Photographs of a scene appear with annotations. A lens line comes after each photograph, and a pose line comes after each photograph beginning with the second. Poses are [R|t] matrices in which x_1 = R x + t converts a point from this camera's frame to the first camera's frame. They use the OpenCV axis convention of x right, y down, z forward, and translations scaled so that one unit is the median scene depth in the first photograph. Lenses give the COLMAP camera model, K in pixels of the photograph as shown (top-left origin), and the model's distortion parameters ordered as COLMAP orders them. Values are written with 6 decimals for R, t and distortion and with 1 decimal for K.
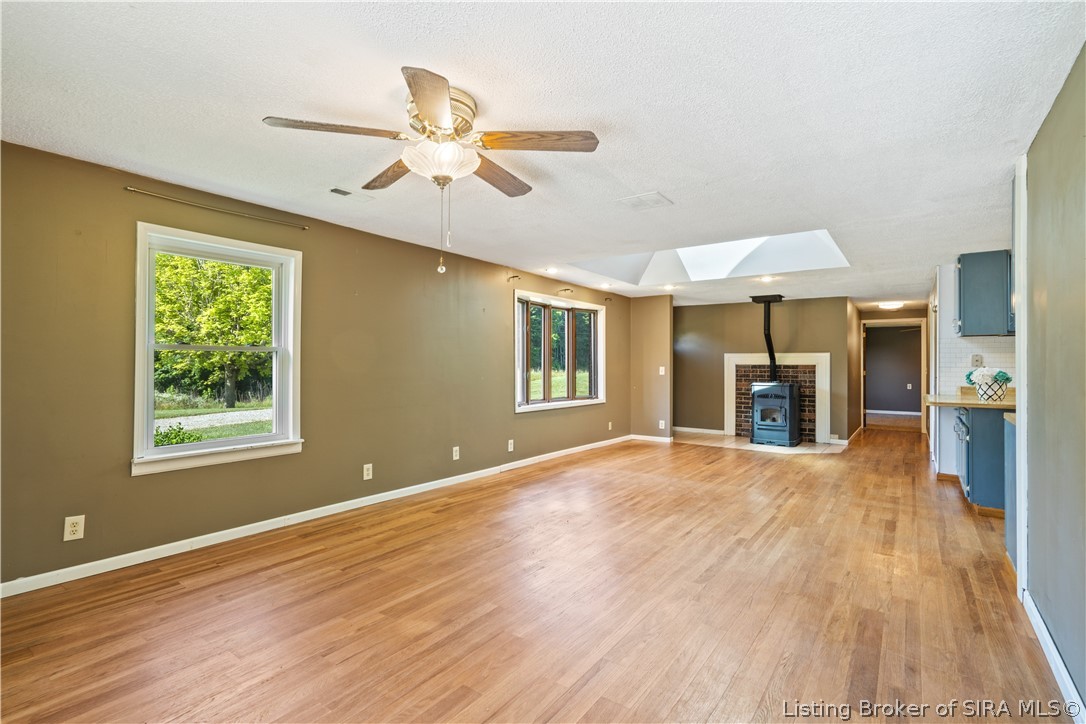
lens RADIAL K [[509.8, 0, 539.3], [0, 509.8, 362.2], [0, 0, 1]] dist [0.000988, 0.000569]
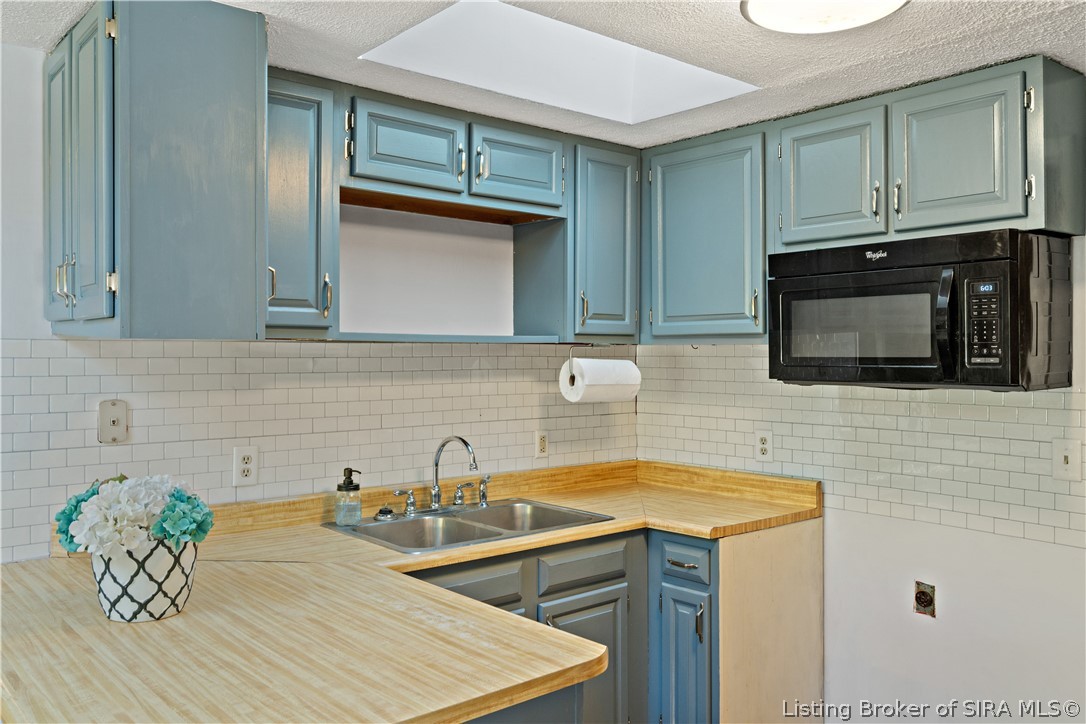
lens RADIAL K [[869.1, 0, 536.0], [0, 869.1, 351.7], [0, 0, 1]] dist [0.028051, -0.029129]
pose [[0.234134, -0.005053, 0.972191, 0.298374], [-0.004602, 0.999970, 0.006305, -0.030199], [-0.972194, -0.005950, 0.234103, 0.443035]]
